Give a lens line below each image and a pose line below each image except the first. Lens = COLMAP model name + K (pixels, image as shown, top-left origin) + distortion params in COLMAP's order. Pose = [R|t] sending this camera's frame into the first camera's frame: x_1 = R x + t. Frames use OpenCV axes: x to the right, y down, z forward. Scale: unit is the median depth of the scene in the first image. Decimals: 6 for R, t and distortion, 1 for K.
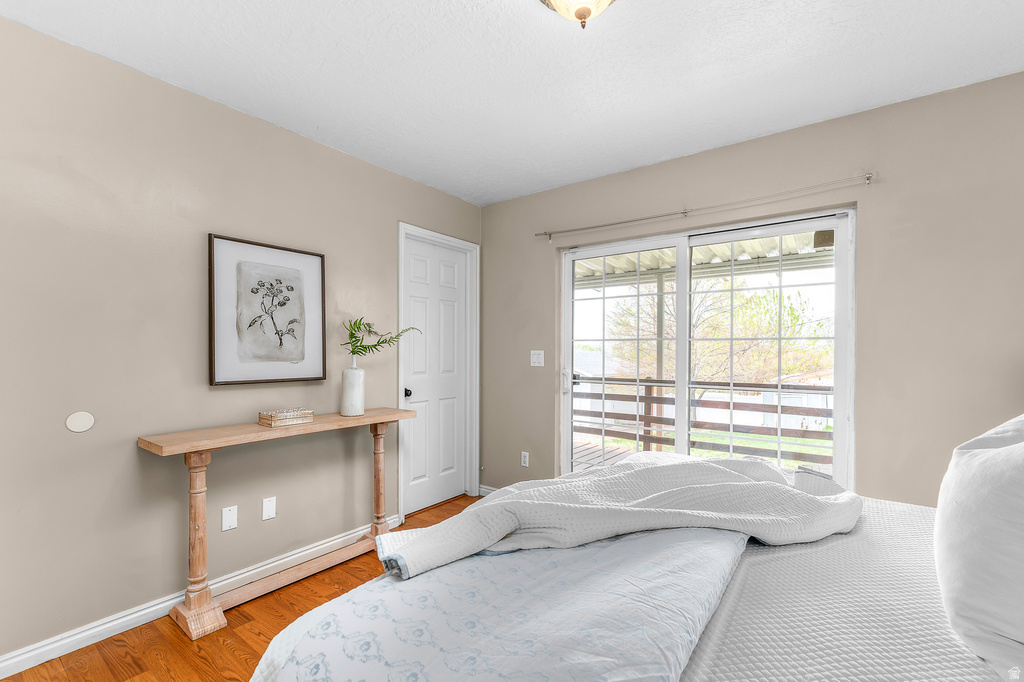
lens RADIAL K [[440.3, 0, 512.5], [0, 440.3, 351.6], [0, 0, 1]] dist [-0.000262, -0.000063]
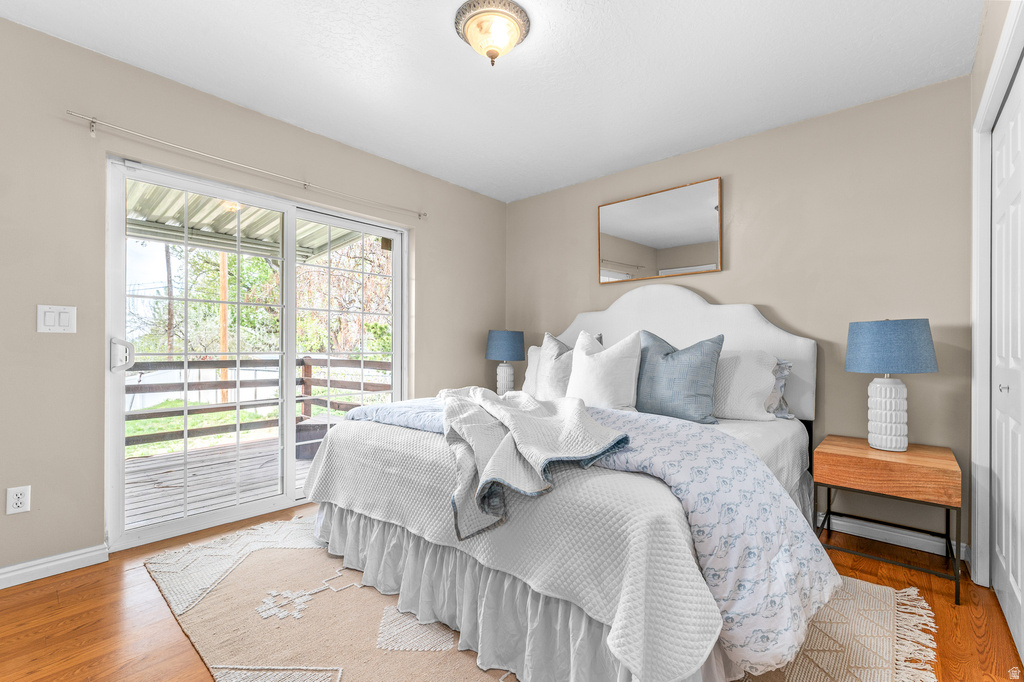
lens RADIAL K [[440.3, 0, 511.7], [0, 440.3, 344.1], [0, 0, 1]] dist [-0.000262, -0.000063]
pose [[0.105943, 0.004600, 0.994362, -0.466943], [-0.007480, 0.999965, -0.003829, 0.046299], [-0.994344, -0.007032, 0.105974, 0.330627]]
